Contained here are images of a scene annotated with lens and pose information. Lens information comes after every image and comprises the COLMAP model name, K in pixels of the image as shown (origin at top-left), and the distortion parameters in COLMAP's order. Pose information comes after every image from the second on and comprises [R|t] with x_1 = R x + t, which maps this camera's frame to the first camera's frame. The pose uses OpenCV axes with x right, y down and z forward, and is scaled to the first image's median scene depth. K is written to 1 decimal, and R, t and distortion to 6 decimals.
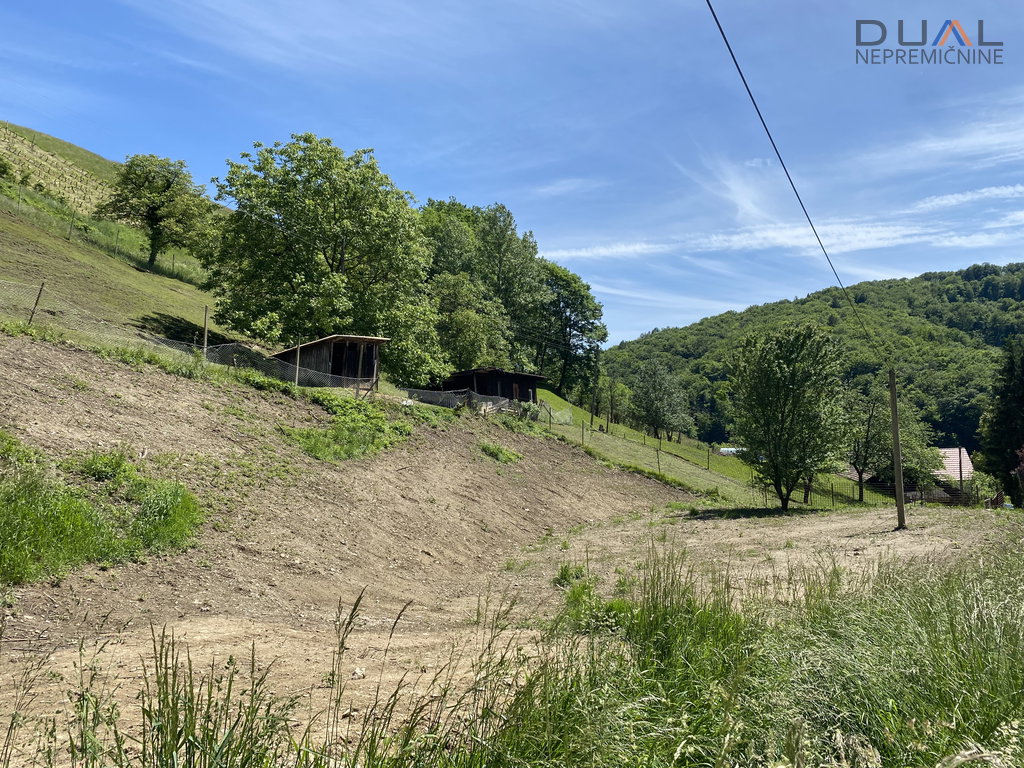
lens RADIAL K [[782.1, 0, 516.4], [0, 782.1, 375.3], [0, 0, 1]] dist [0.035211, -0.049299]
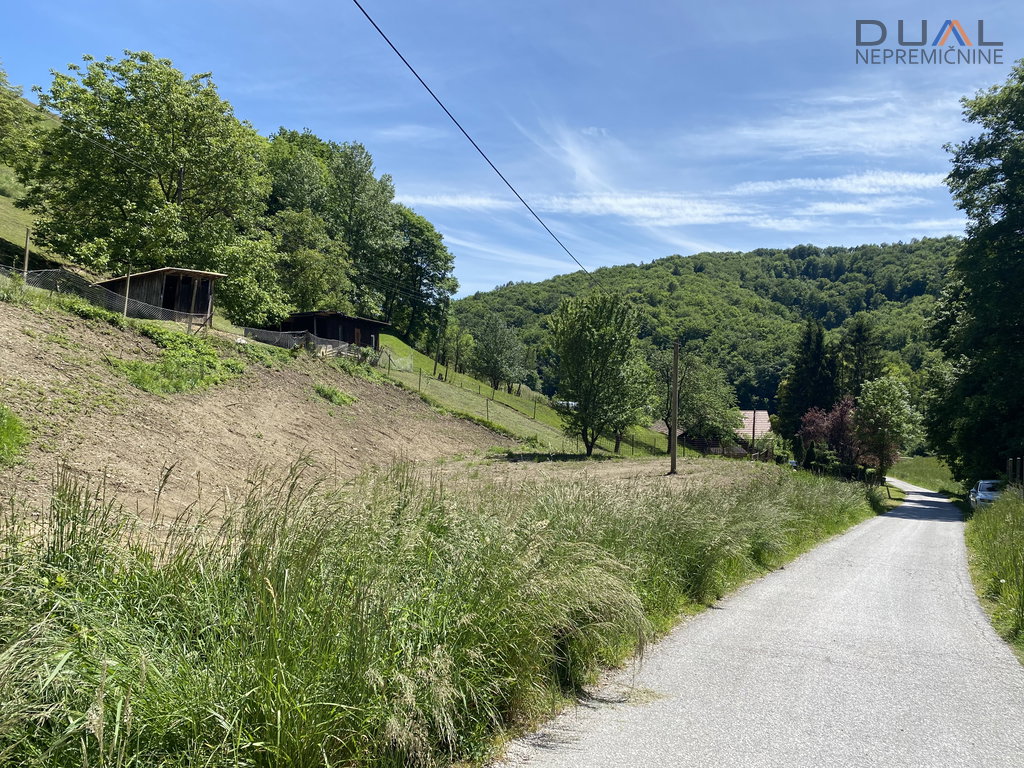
lens RADIAL K [[782.1, 0, 527.7], [0, 782.1, 371.9], [0, 0, 1]] dist [0.035211, -0.049299]
pose [[0.977546, 0.053844, 0.203727, 0.013161], [-0.066295, 0.996295, 0.054792, -0.004110], [-0.200022, -0.067068, 0.977493, -0.054302]]
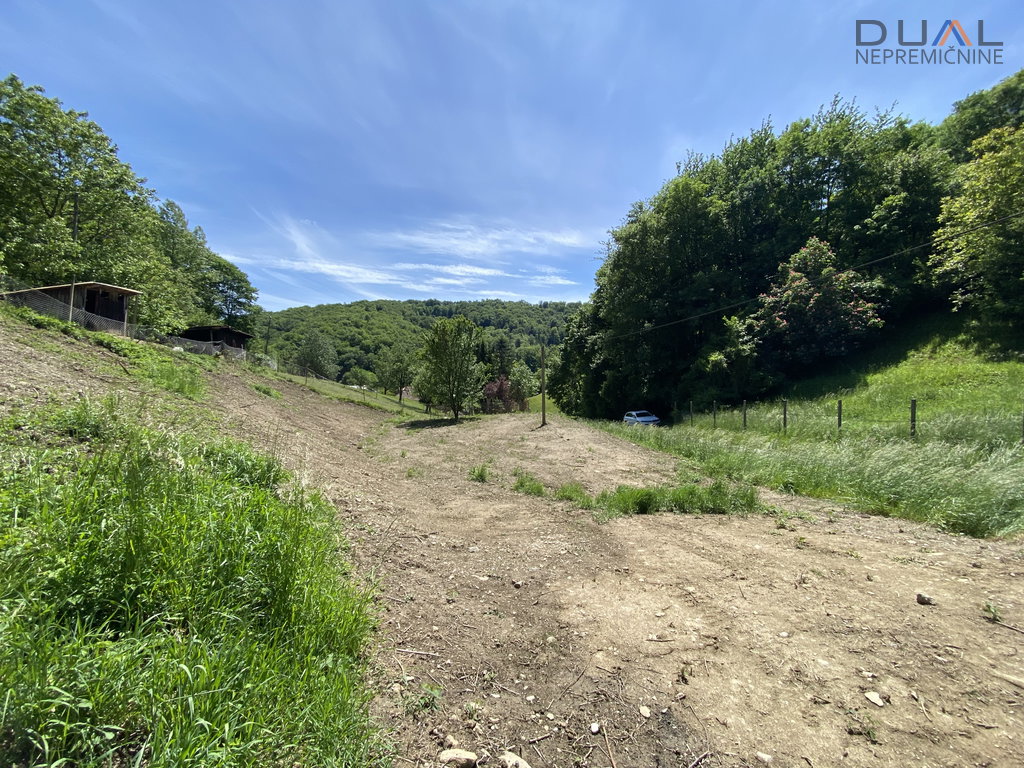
lens RADIAL K [[412.7, 0, 516.4], [0, 412.7, 383.3], [0, 0, 1]] dist [0.013044, -0.016445]
pose [[0.727419, -0.000063, 0.686193, -0.162971], [-0.060353, 0.996119, 0.064070, 0.012641], [-0.683534, -0.088020, 0.724592, 0.163901]]
